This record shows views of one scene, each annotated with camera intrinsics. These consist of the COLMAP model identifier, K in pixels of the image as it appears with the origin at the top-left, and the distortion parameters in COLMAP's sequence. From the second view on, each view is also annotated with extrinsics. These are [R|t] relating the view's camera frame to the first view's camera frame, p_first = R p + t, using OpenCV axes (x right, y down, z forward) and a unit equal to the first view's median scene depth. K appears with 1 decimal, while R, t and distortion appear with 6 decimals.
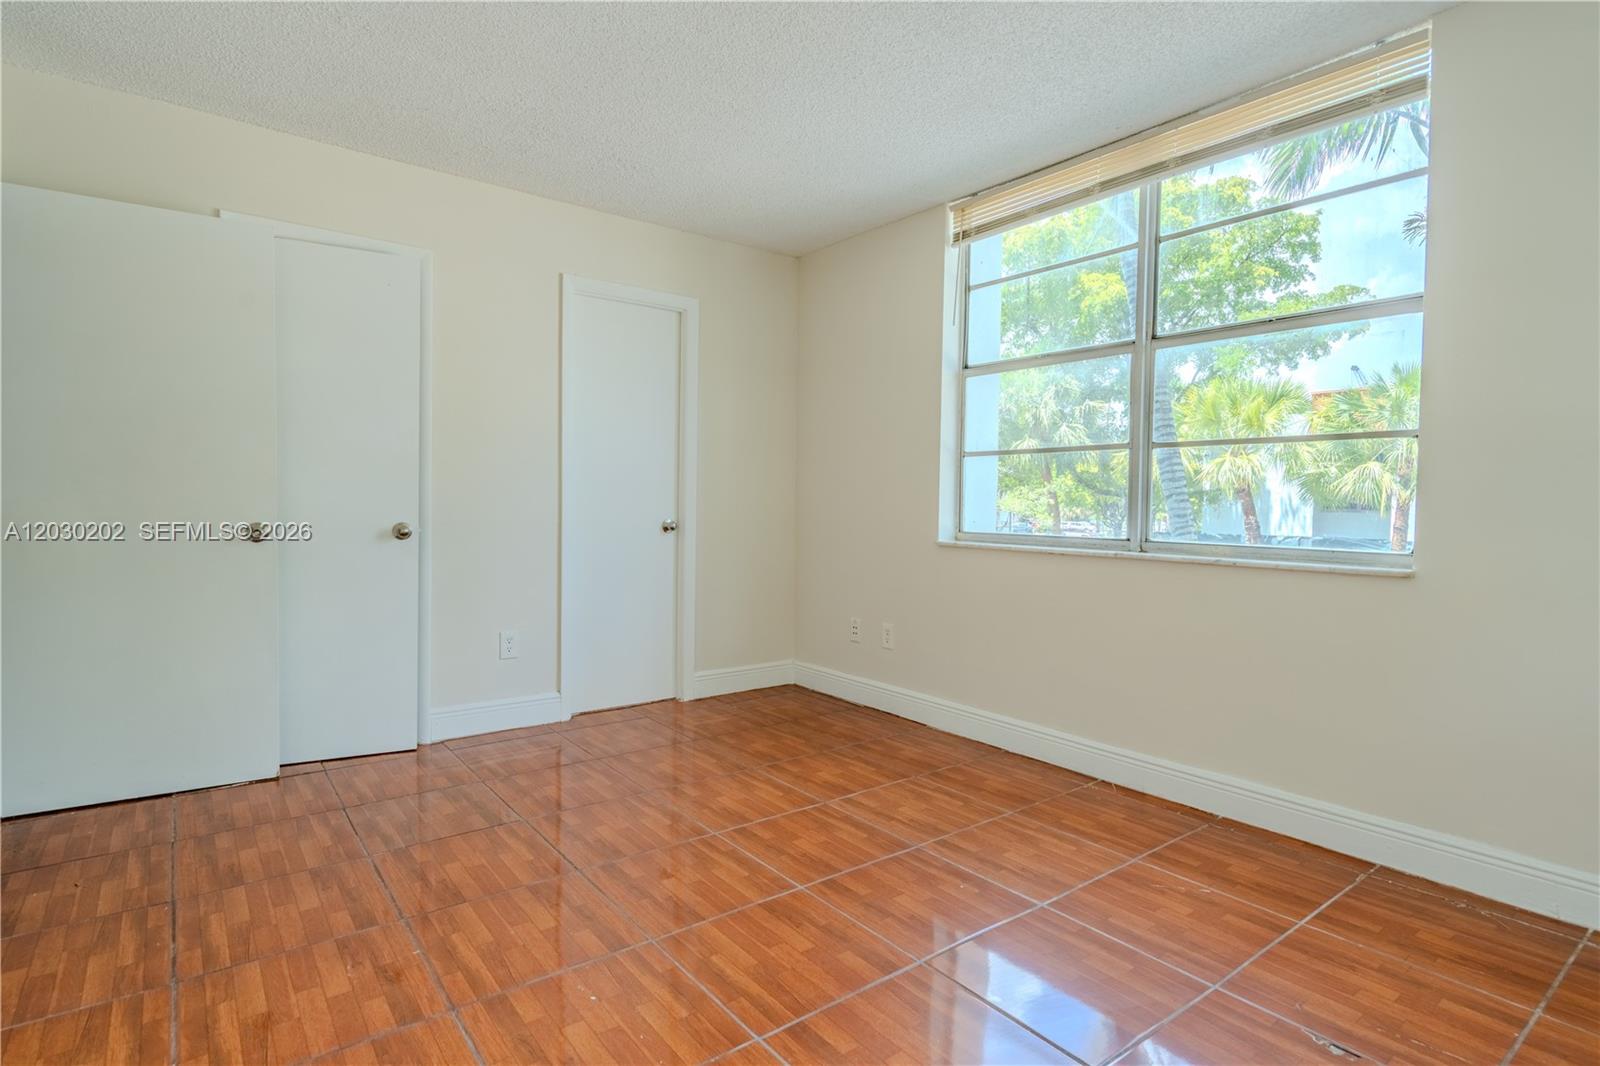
lens RADIAL K [[819.6, 0, 805.1], [0, 819.6, 515.4], [0, 0, 1]] dist [0.002565, 0.000564]
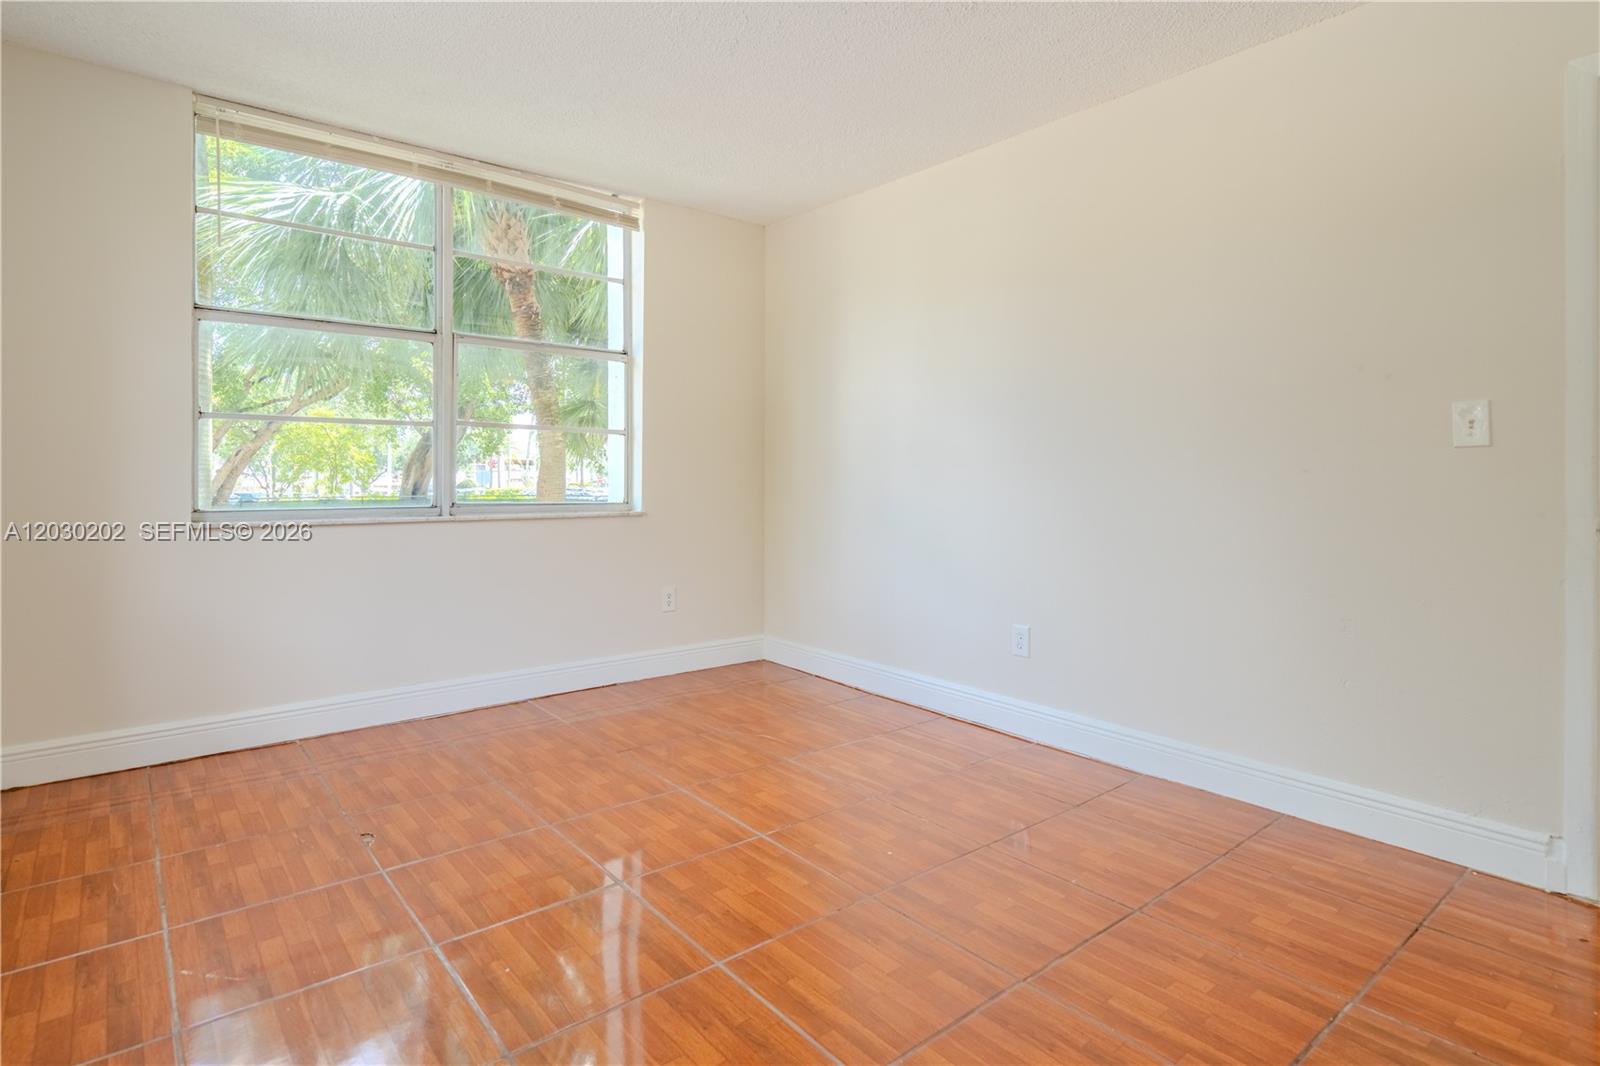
lens RADIAL K [[824.9, 0, 808.1], [0, 824.9, 473.0], [0, 0, 1]] dist [-0.000728, -0.000715]
pose [[-0.998870, -0.018024, -0.043986, -0.033647], [-0.018478, 0.999780, 0.009949, -0.017813], [0.043797, 0.010751, -0.998983, 1.273619]]
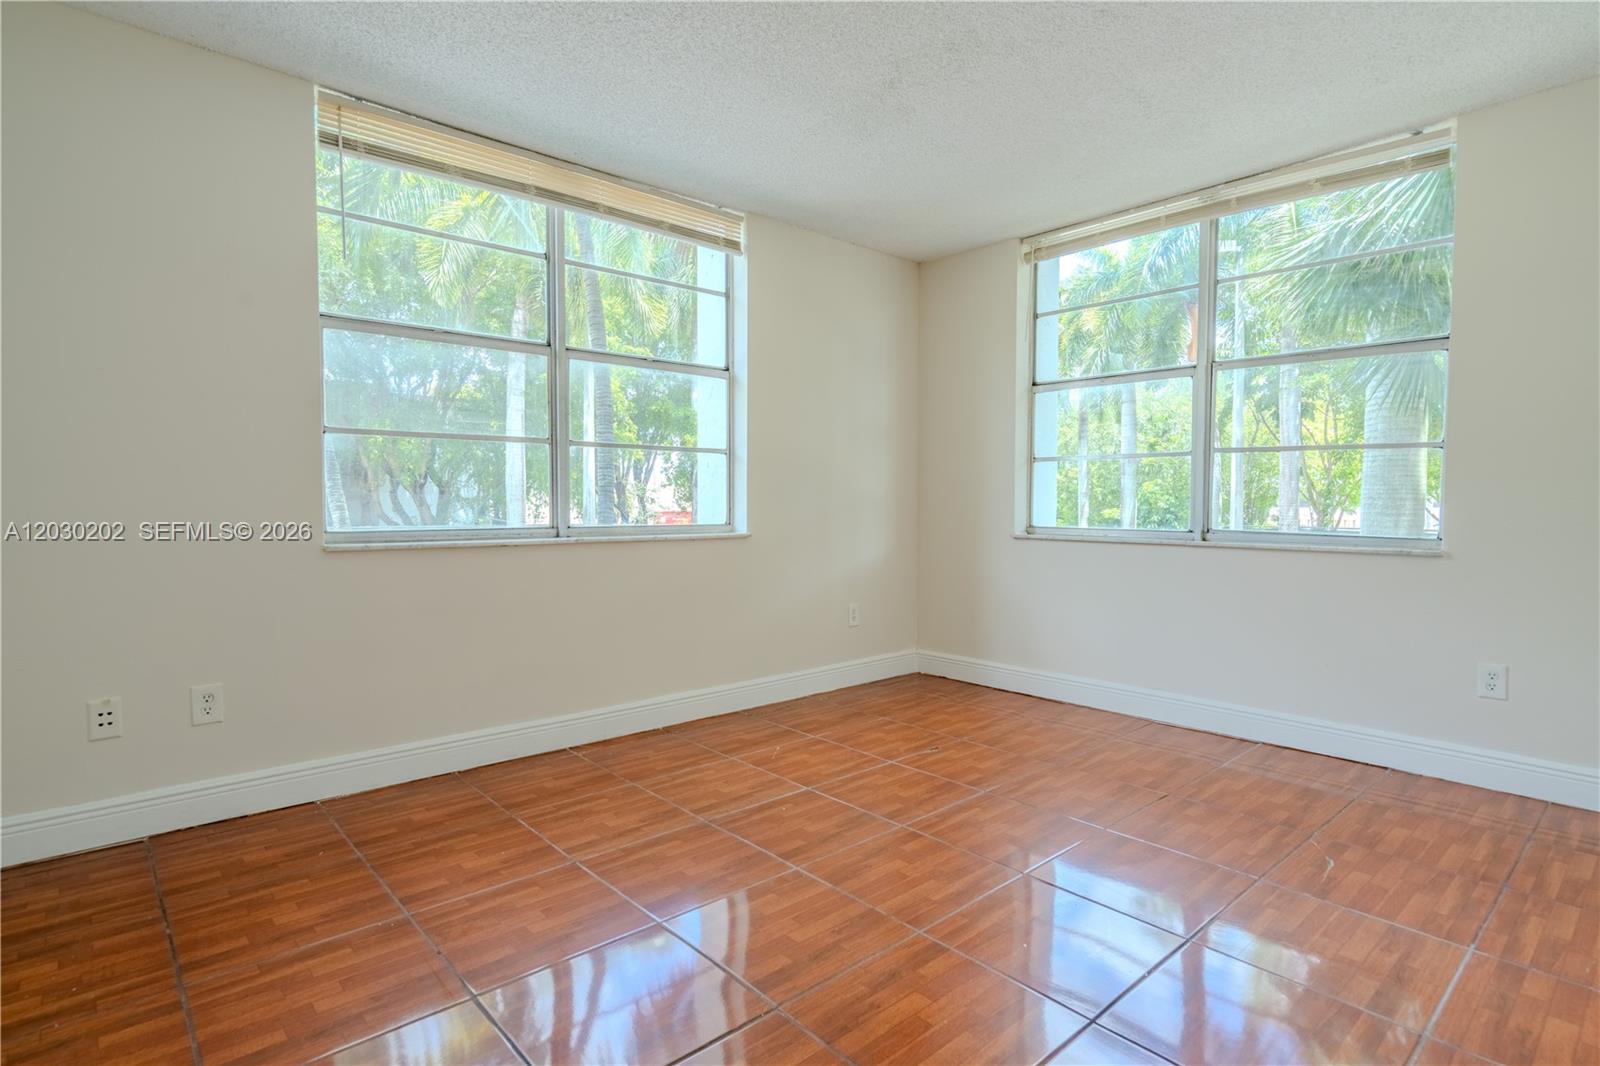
lens RADIAL K [[819.6, 0, 805.1], [0, 819.6, 515.4], [0, 0, 1]] dist [0.002565, 0.000564]
pose [[-0.078353, -0.033508, 0.996362, -0.731782], [0.010558, 0.999351, 0.034439, -0.020744], [-0.996870, 0.013218, -0.077949, 0.758584]]
